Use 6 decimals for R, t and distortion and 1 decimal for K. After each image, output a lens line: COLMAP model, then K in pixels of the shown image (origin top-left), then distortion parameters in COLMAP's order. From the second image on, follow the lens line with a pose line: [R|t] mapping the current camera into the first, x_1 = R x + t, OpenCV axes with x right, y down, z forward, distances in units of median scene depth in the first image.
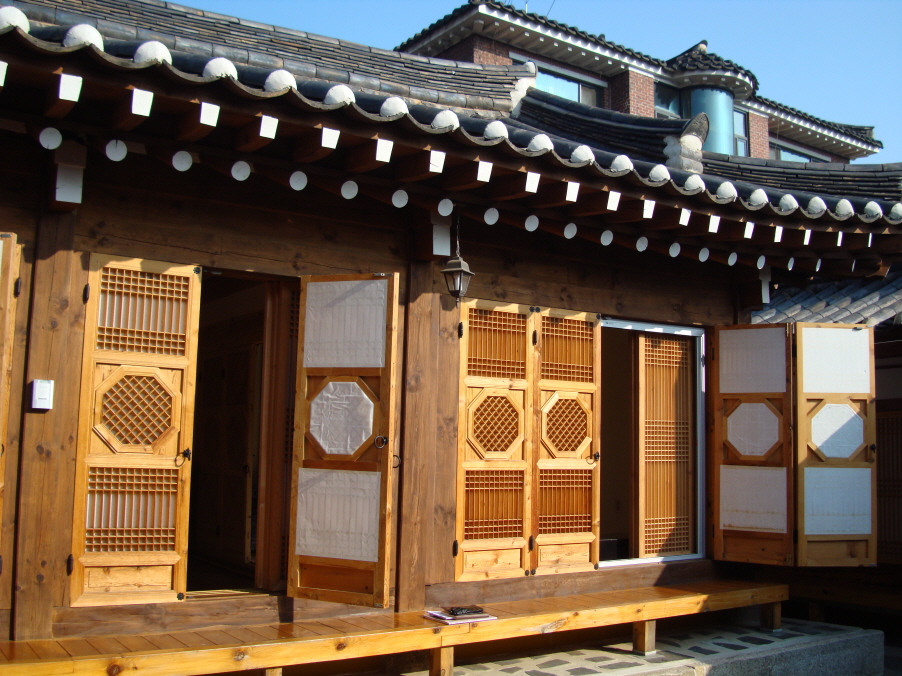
lens RADIAL K [[960.9, 0, 453.7], [0, 960.9, 341.2], [0, 0, 1]] dist [-0.116187, 0.000000]
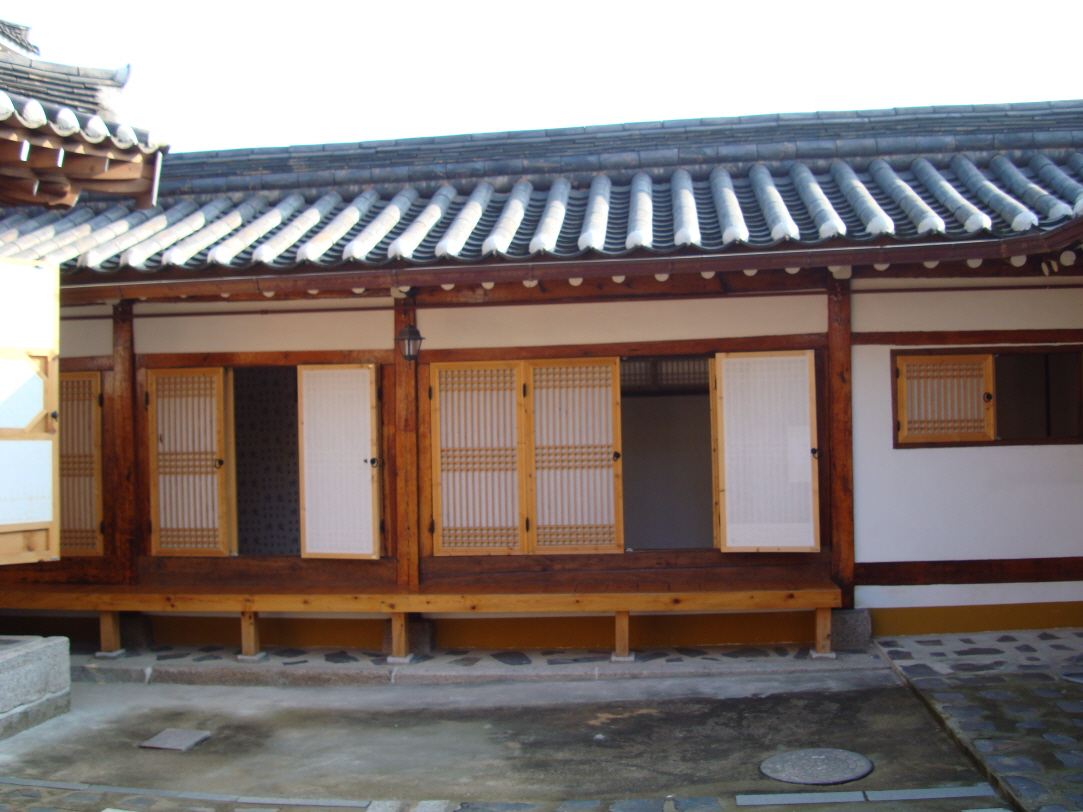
lens RADIAL K [[1153.7, 0, 541.7], [0, 1153.7, 411.7], [0, 0, 1]] dist [-0.116187, 0.000000]
pose [[0.639047, -0.016395, 0.768993, -0.034884], [-0.062523, 0.995357, 0.073179, 0.012245], [-0.766623, -0.094845, 0.635055, 0.054692]]
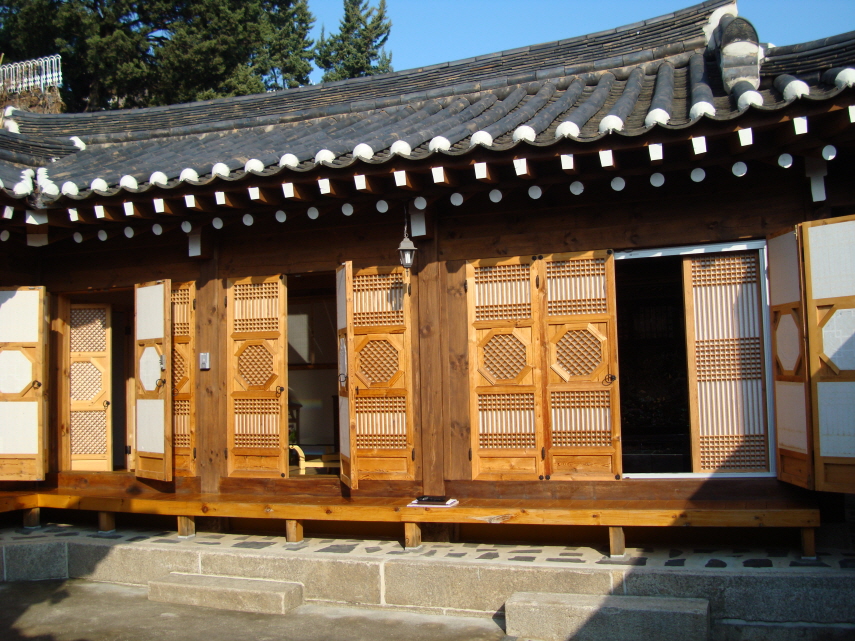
lens RADIAL K [[910.8, 0, 422.5], [0, 910.8, 312.2], [0, 0, 1]] dist [-0.116187, 0.000000]
pose [[0.588371, -0.093653, -0.803149, 0.920981], [0.128762, 0.991447, -0.021281, 0.040491], [0.798273, -0.090894, 0.595398, 0.216896]]
